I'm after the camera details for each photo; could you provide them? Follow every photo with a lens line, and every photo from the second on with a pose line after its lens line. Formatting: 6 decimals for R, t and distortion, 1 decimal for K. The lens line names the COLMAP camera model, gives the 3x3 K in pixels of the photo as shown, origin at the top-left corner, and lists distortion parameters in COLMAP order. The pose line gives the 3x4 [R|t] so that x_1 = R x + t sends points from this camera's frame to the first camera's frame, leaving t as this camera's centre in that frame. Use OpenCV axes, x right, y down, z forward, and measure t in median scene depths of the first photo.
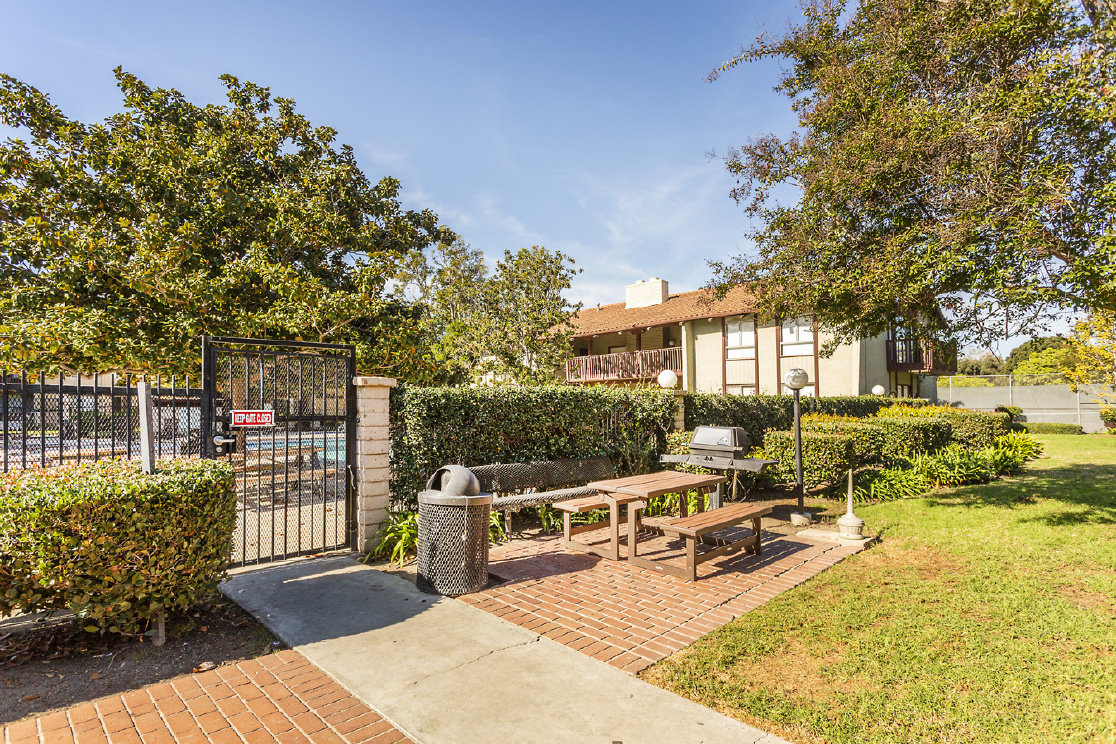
lens RADIAL K [[592.2, 0, 556.3], [0, 592.2, 381.0], [0, 0, 1]] dist [0.000603, 0.000010]
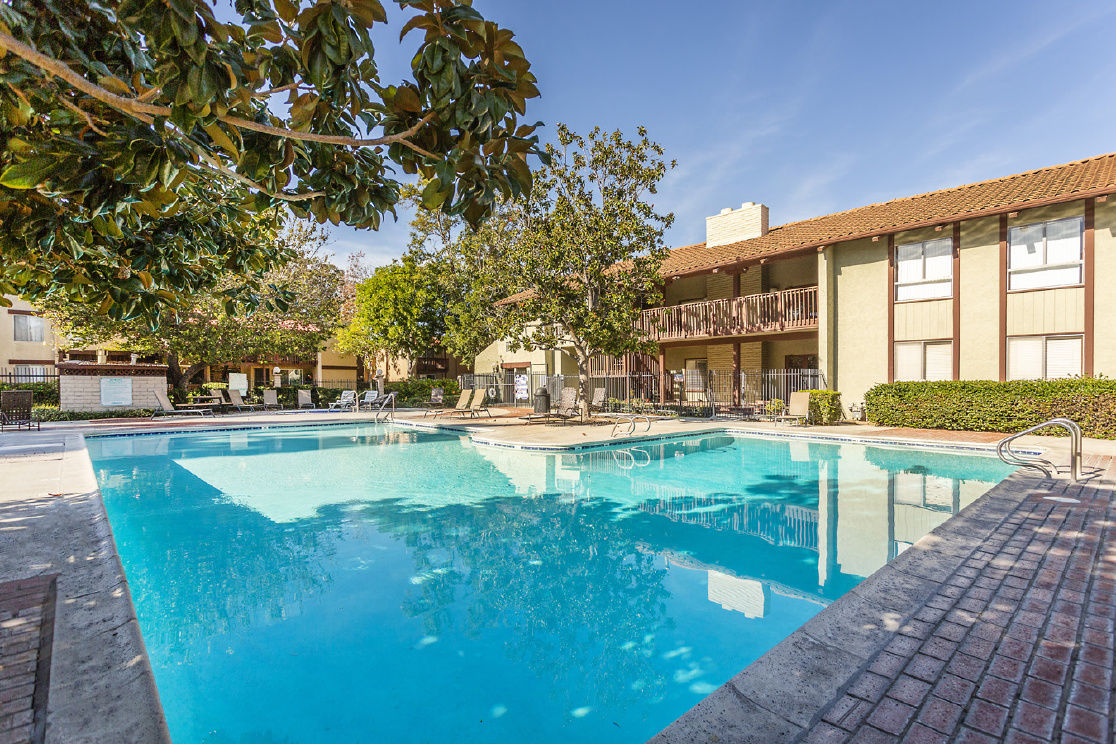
lens RADIAL K [[525.6, 0, 555.6], [0, 525.6, 374.5], [0, 0, 1]] dist [-0.013414, 0.000601]
pose [[0.999220, 0.002673, -0.039395, -0.063655], [-0.001503, 0.999558, 0.029698, 0.027274], [0.039457, -0.029615, 0.998782, 0.416005]]
